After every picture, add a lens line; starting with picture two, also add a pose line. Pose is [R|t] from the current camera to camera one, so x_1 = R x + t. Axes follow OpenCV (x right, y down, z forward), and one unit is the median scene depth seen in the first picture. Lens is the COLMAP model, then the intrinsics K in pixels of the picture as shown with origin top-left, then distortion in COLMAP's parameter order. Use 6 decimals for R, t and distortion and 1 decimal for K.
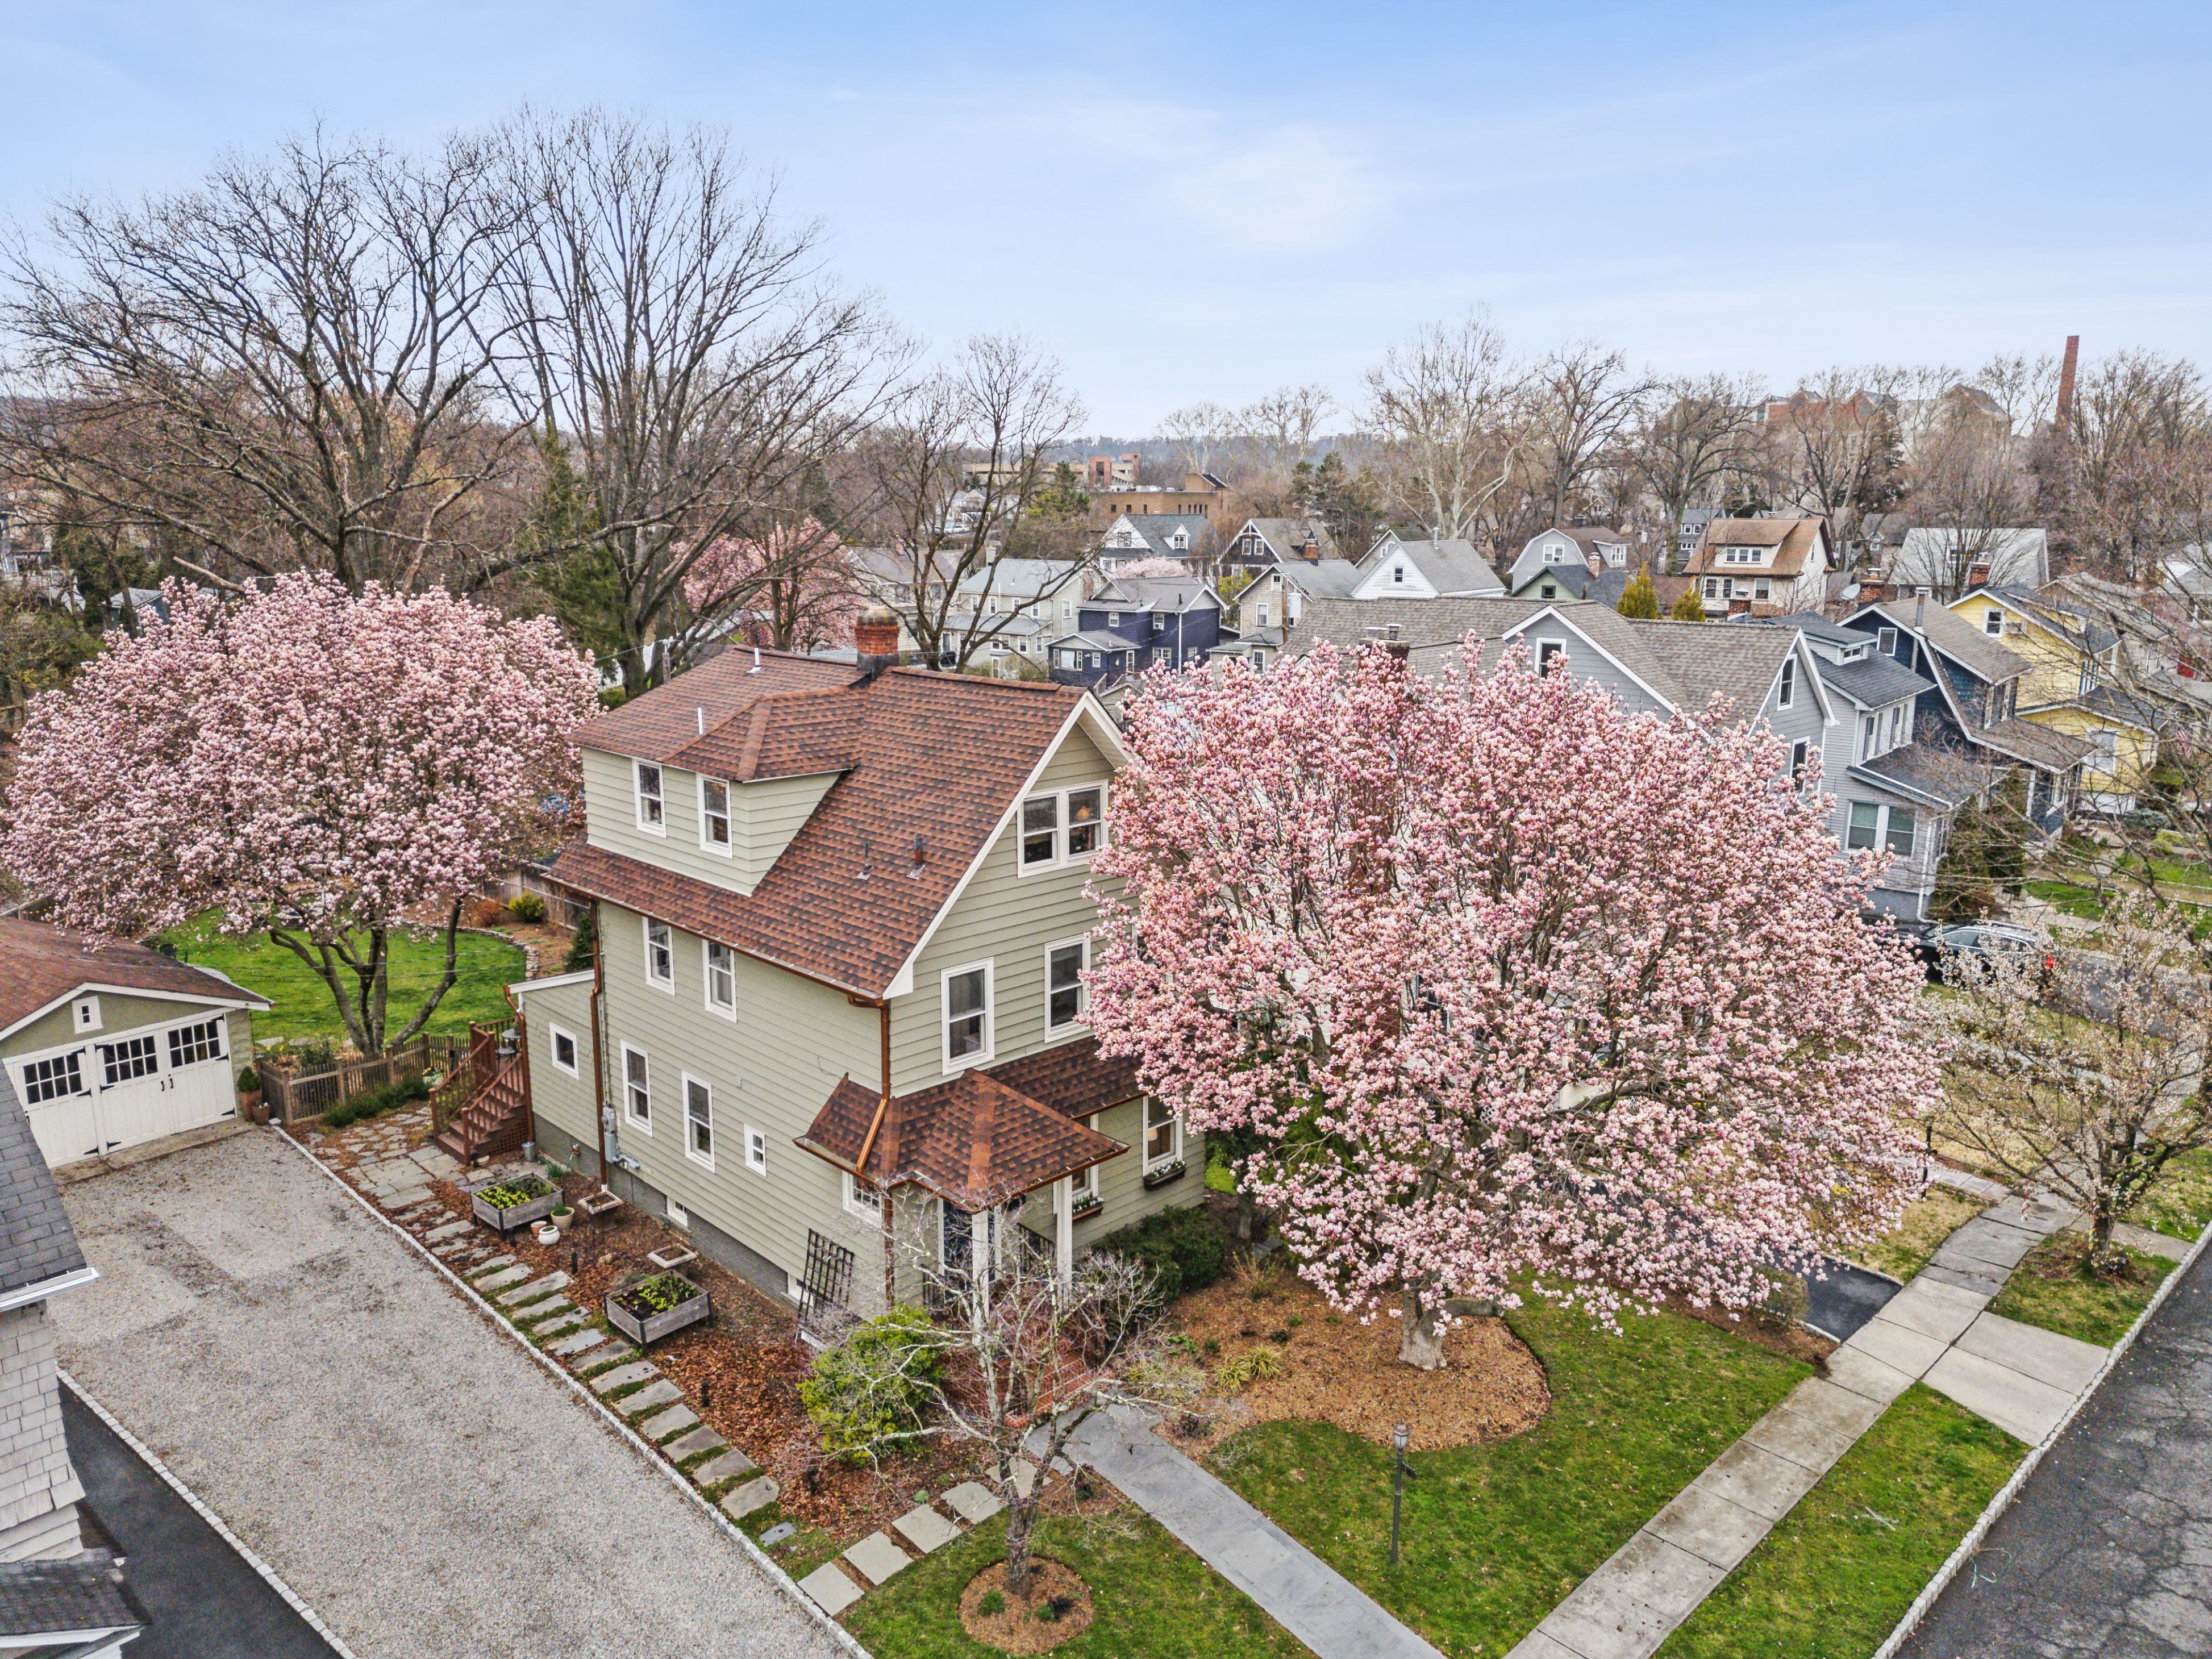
lens RADIAL K [[1506.3, 0, 1106.0], [0, 1506.3, 829.5], [0, 0, 1]] dist [0.092628, -0.090791]
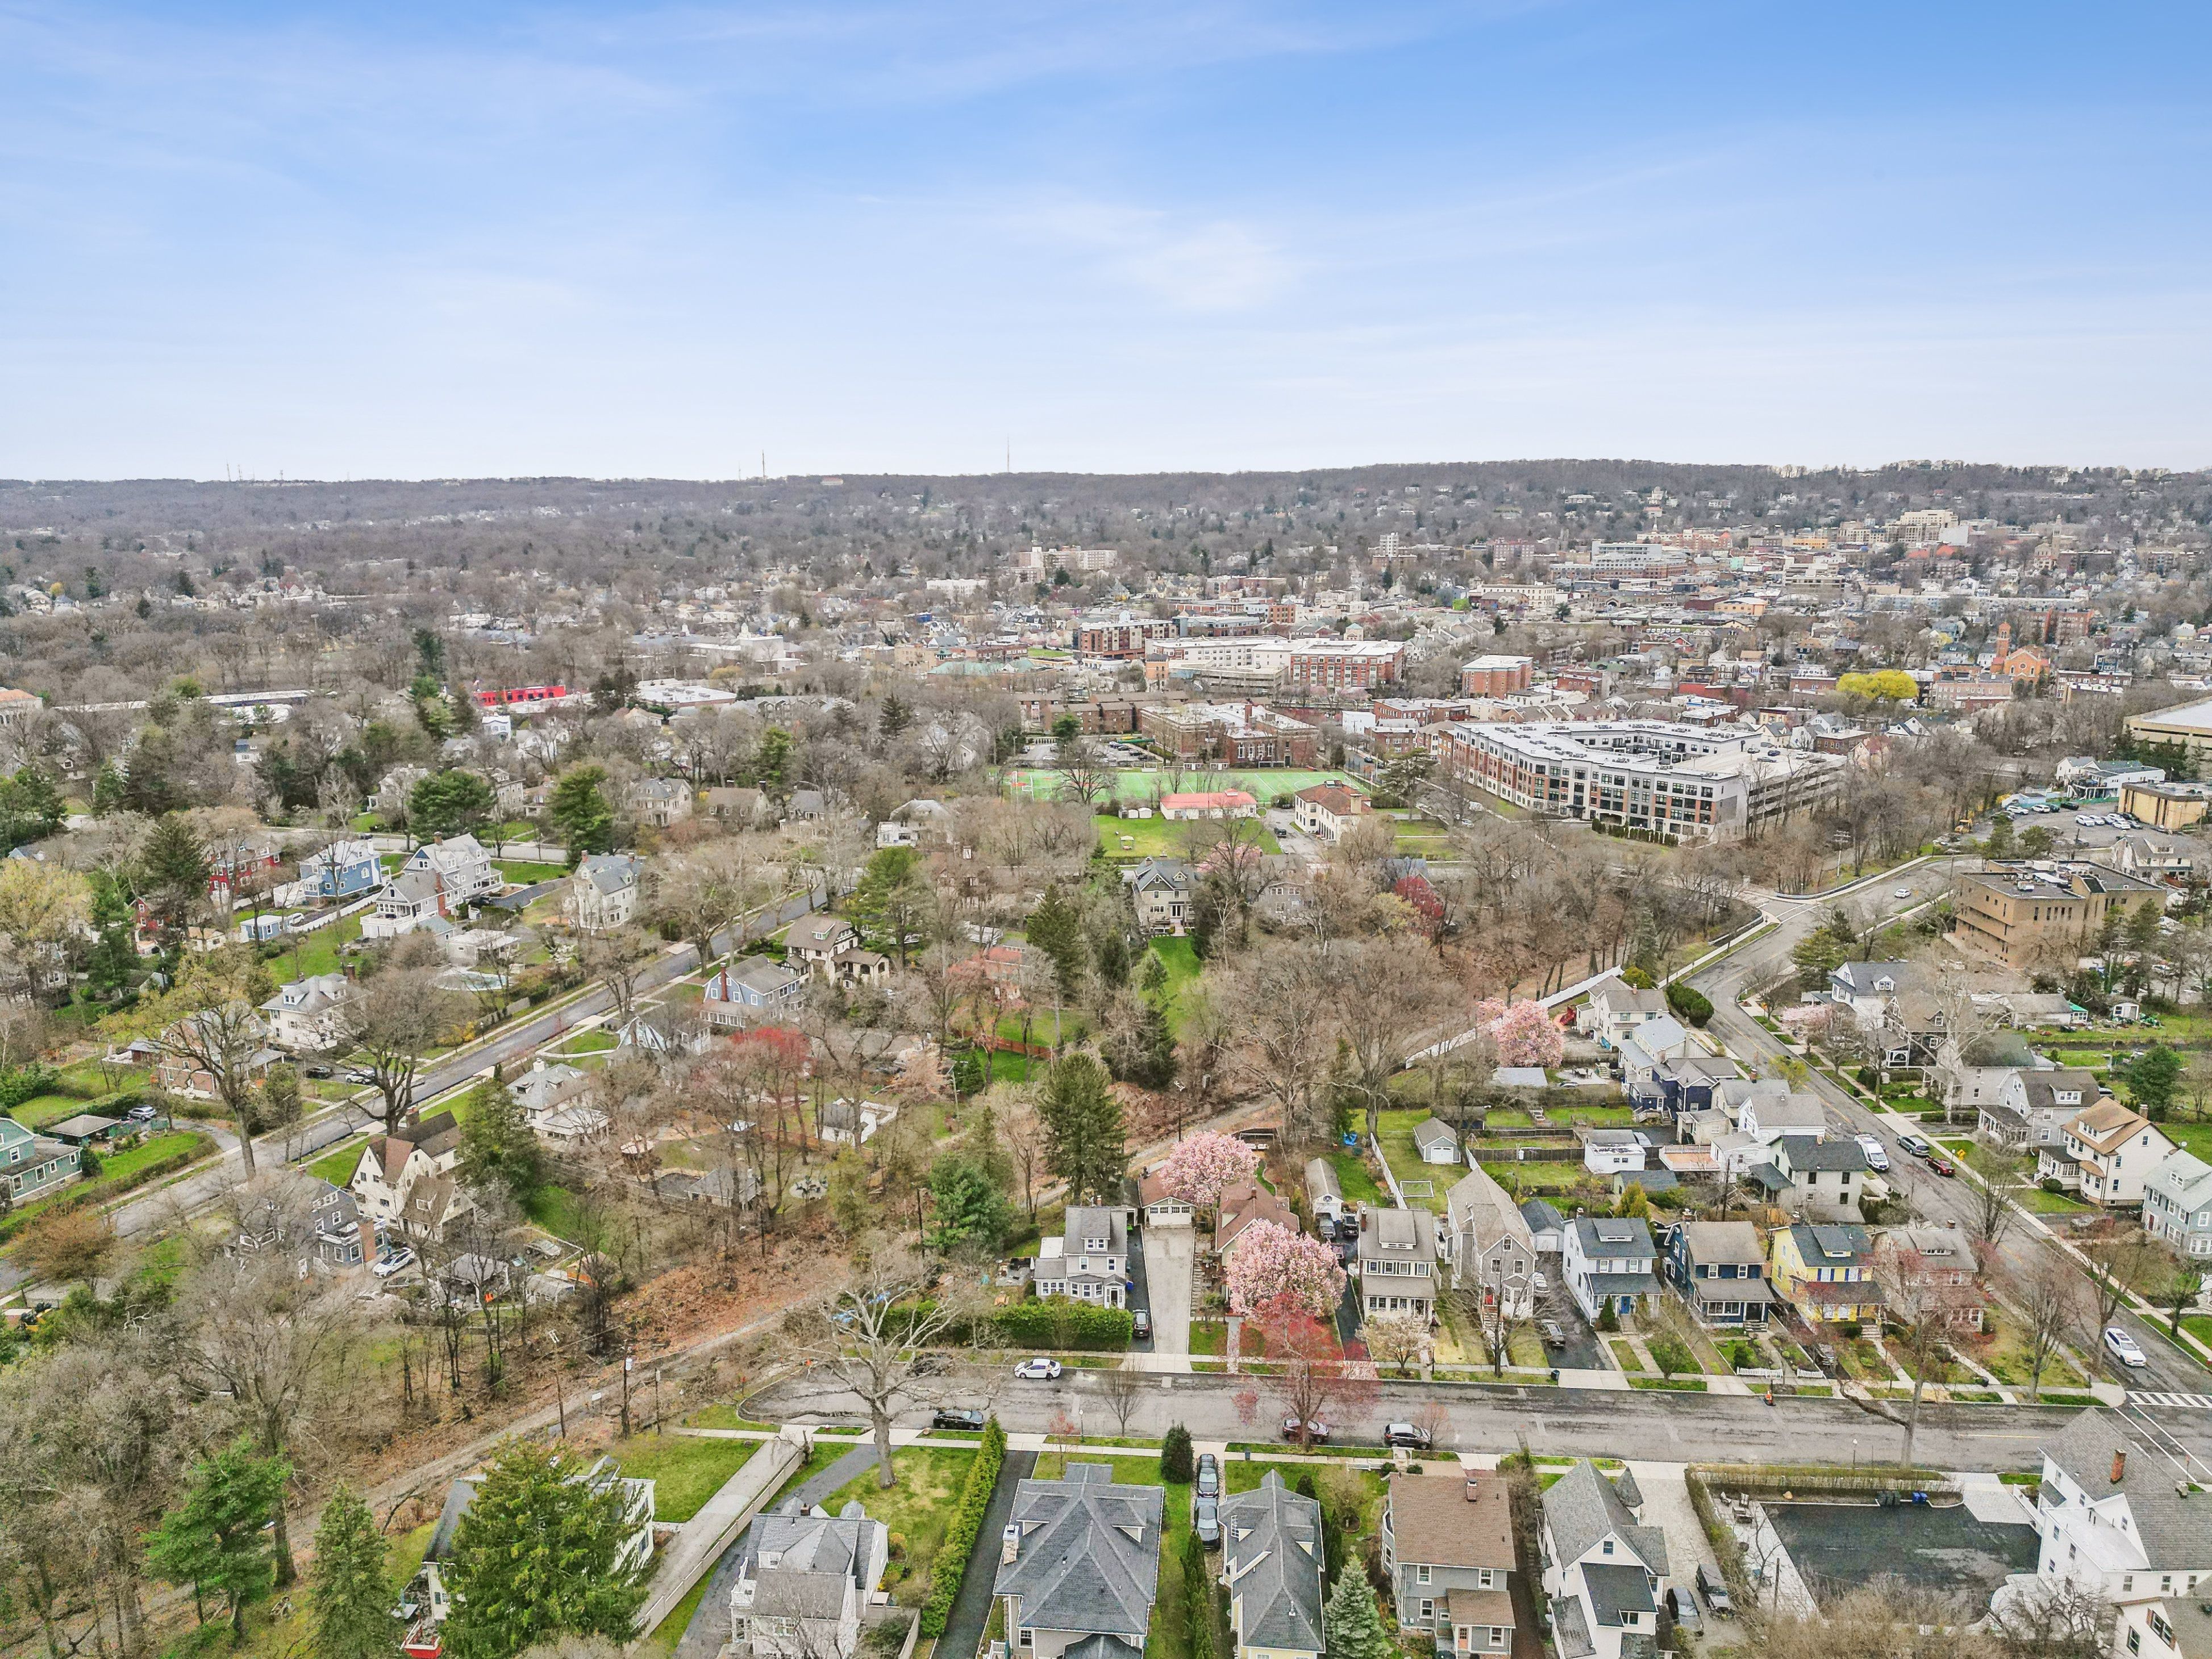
lens RADIAL K [[1506.3, 0, 1106.0], [0, 1506.3, 829.5], [0, 0, 1]] dist [0.092628, -0.090791]
pose [[0.655443, 0.140524, -0.742056, 4.175740], [-0.137693, 0.988305, 0.065535, -2.077940], [0.742587, 0.059221, 0.667126, -3.993119]]
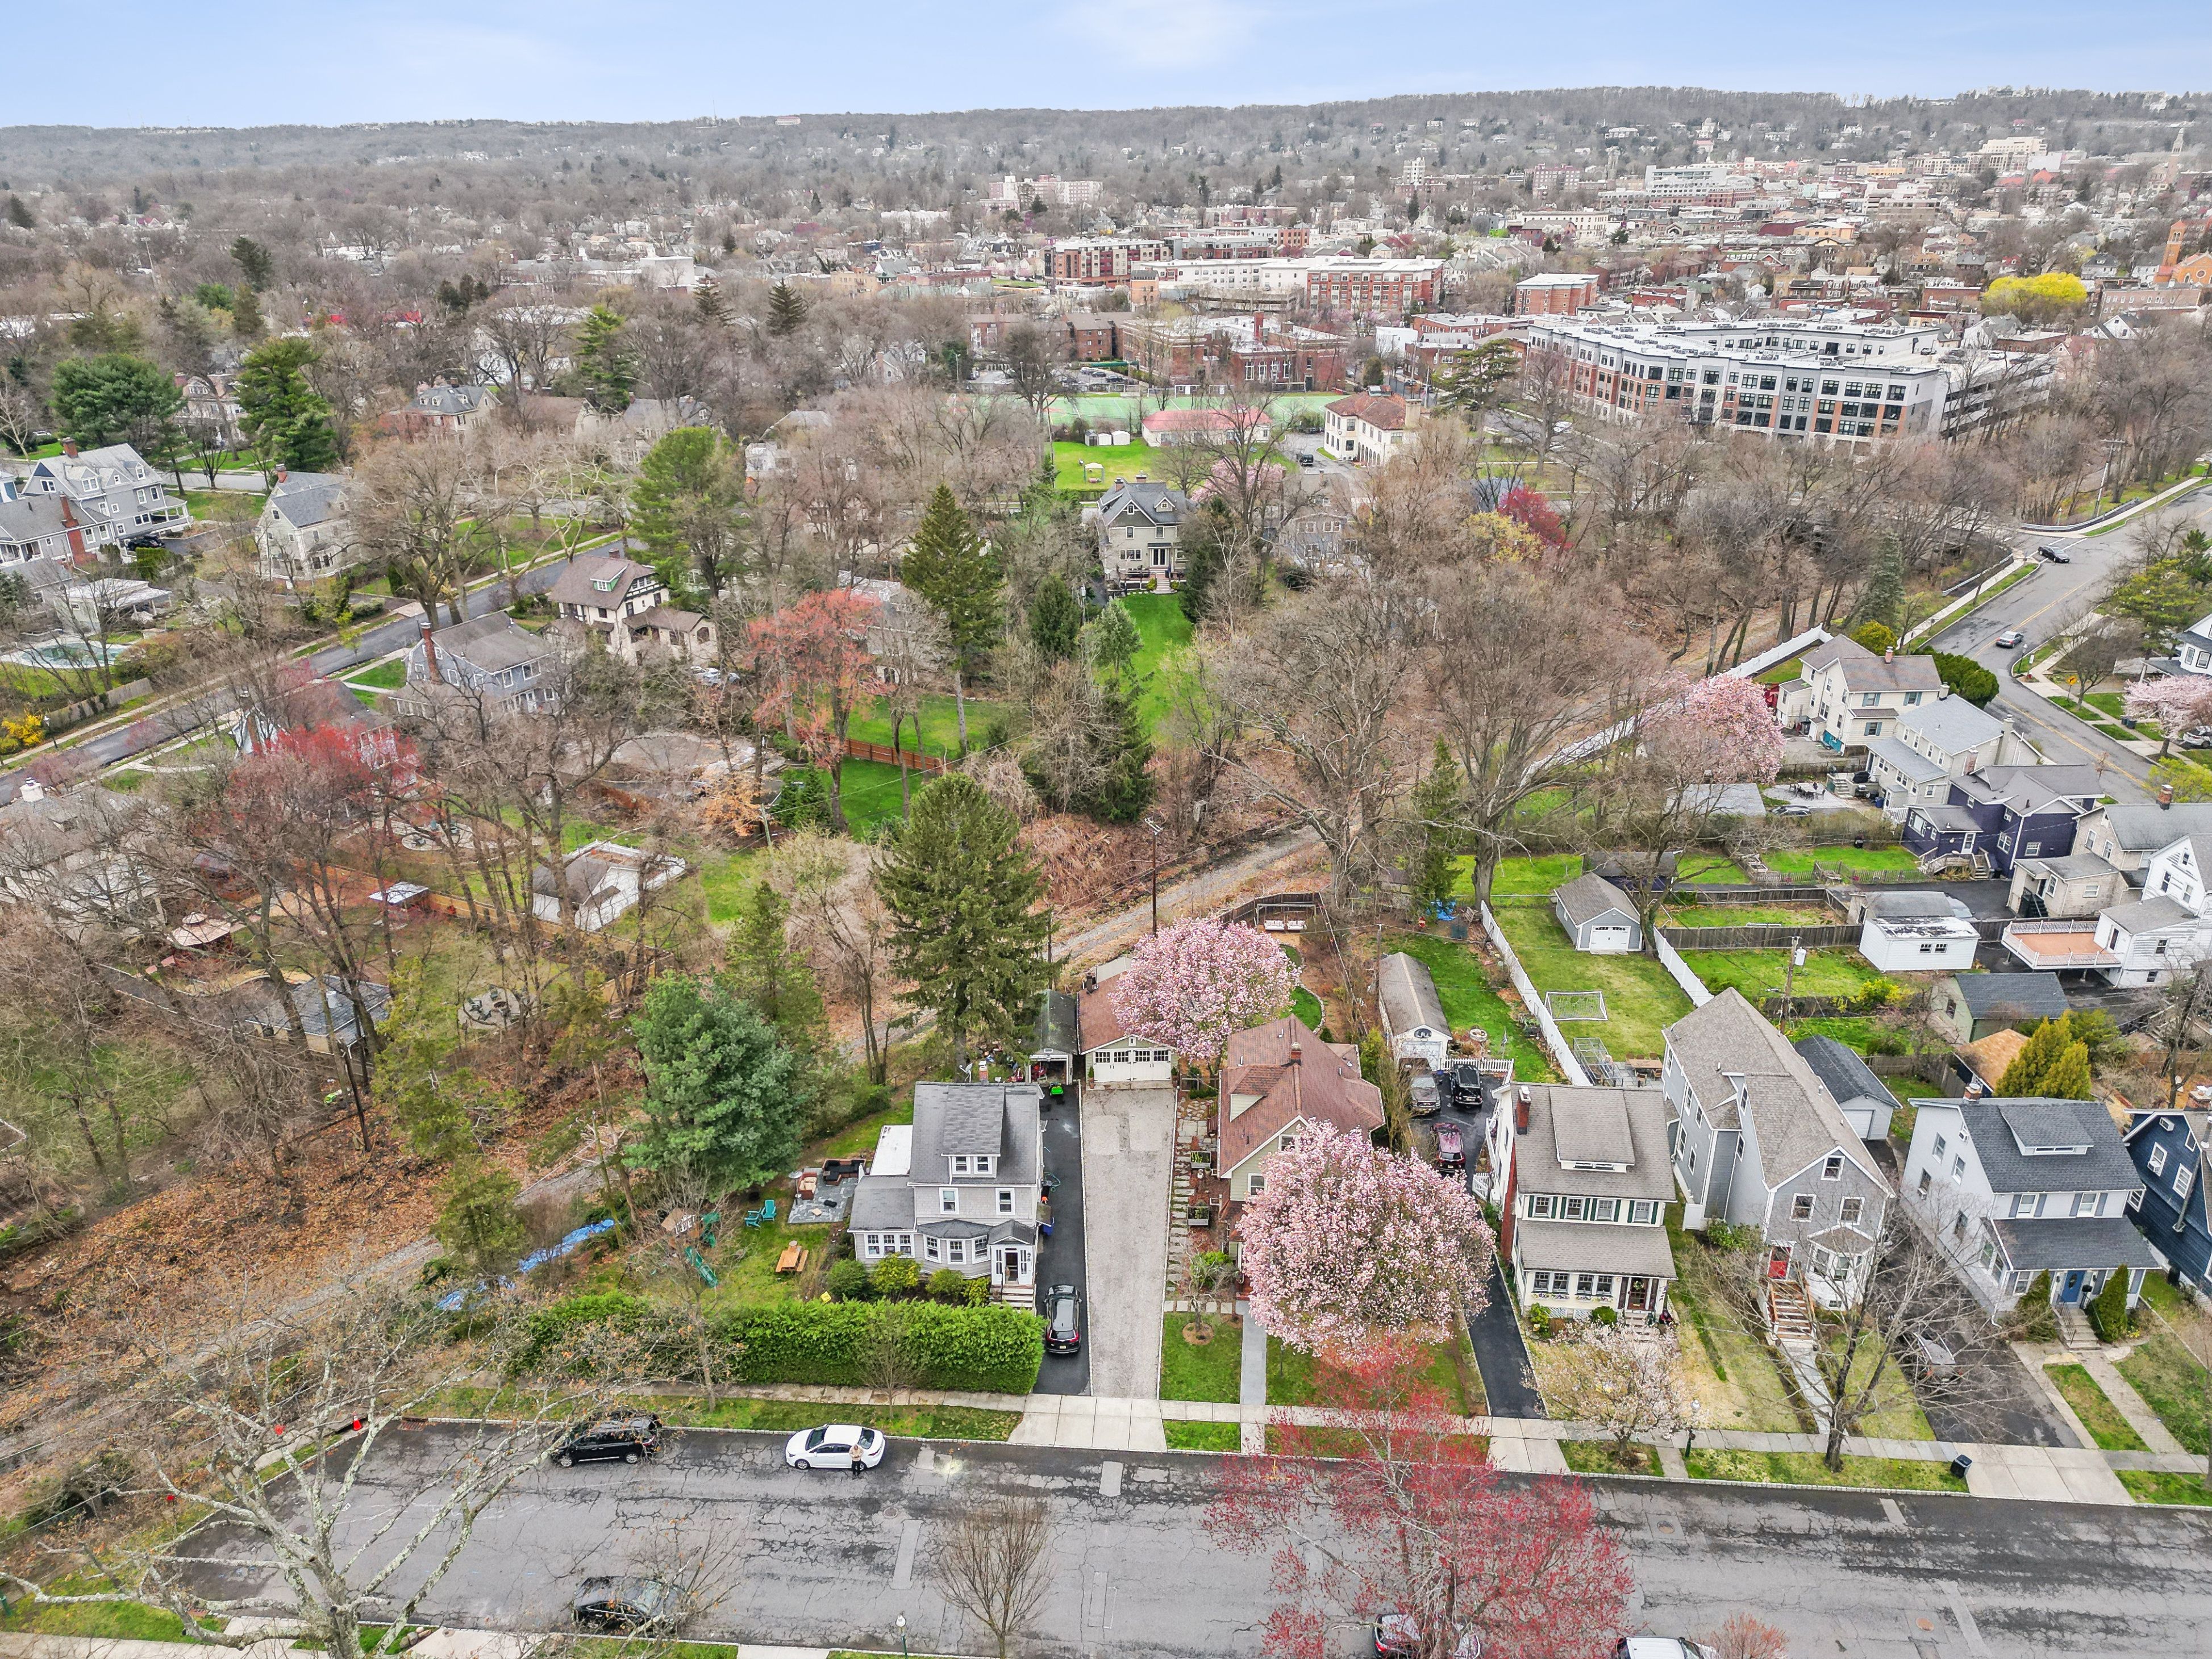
lens RADIAL K [[1506.3, 0, 1106.0], [0, 1506.3, 829.5], [0, 0, 1]] dist [0.092628, -0.090791]
pose [[0.659520, 0.280364, -0.697445, 1.742693], [-0.132961, 0.956720, 0.258858, -1.407382], [0.739834, -0.077989, 0.668254, -1.408964]]
